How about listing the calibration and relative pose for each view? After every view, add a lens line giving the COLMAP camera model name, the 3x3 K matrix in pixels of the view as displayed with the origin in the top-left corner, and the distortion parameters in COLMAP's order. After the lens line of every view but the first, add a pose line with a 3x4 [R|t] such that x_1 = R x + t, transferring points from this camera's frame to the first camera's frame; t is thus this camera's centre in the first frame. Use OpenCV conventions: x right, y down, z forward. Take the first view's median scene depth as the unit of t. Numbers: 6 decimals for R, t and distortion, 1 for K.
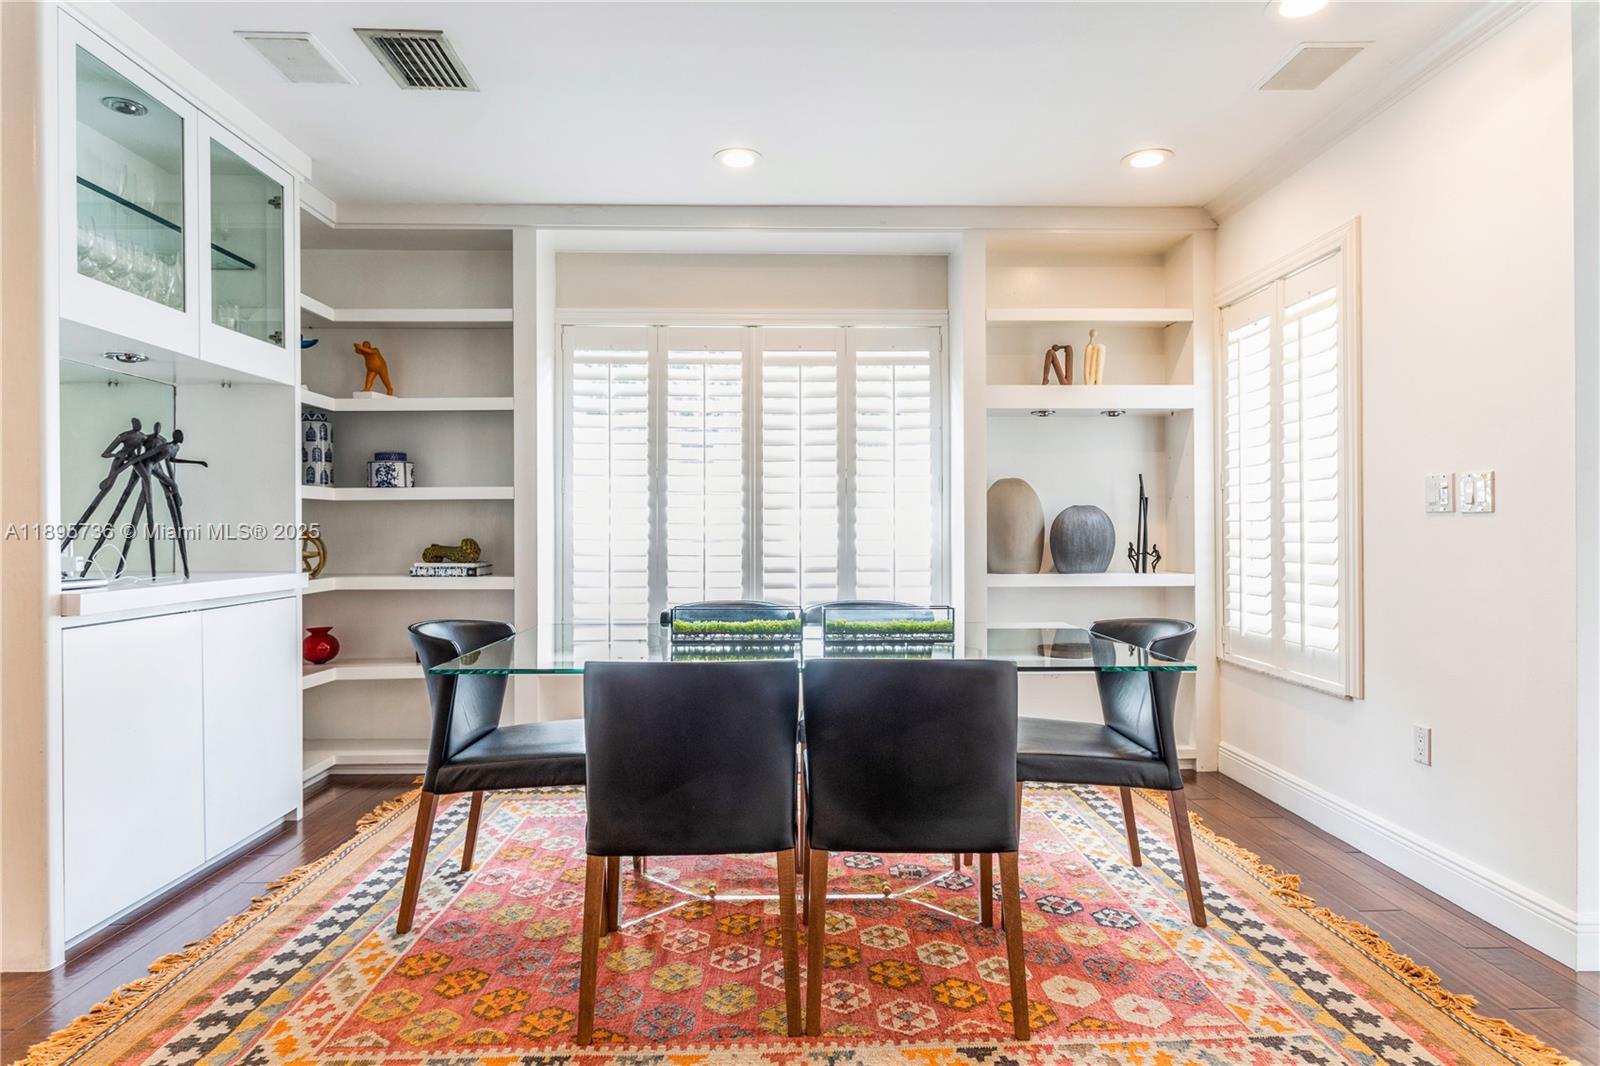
lens RADIAL K [[893.8, 0, 792.5], [0, 893.8, 539.1], [0, 0, 1]] dist [-0.014586, -0.001239]
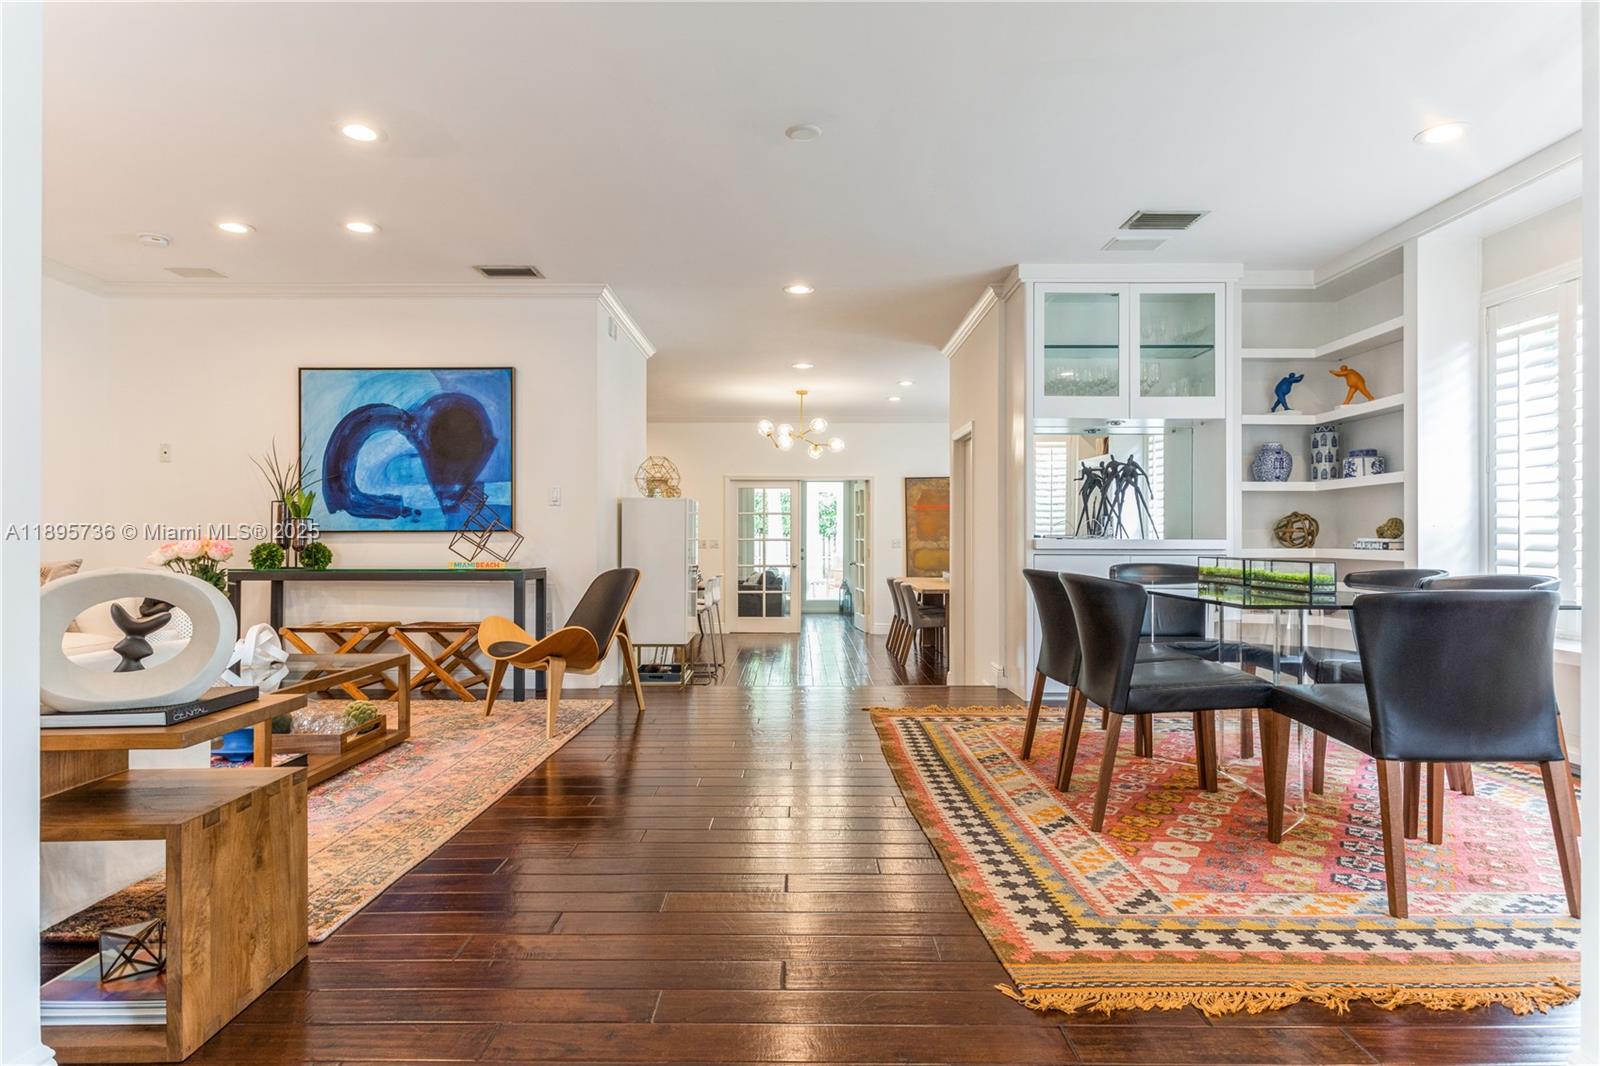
lens RADIAL K [[893.8, 0, 791.0], [0, 893.8, 538.1], [0, 0, 1]] dist [-0.014586, -0.001239]
pose [[-0.013666, 0.002395, -0.999904, 1.283395], [-0.007926, 0.999965, 0.002504, 0.046638], [0.999875, 0.007959, -0.013646, 0.362085]]
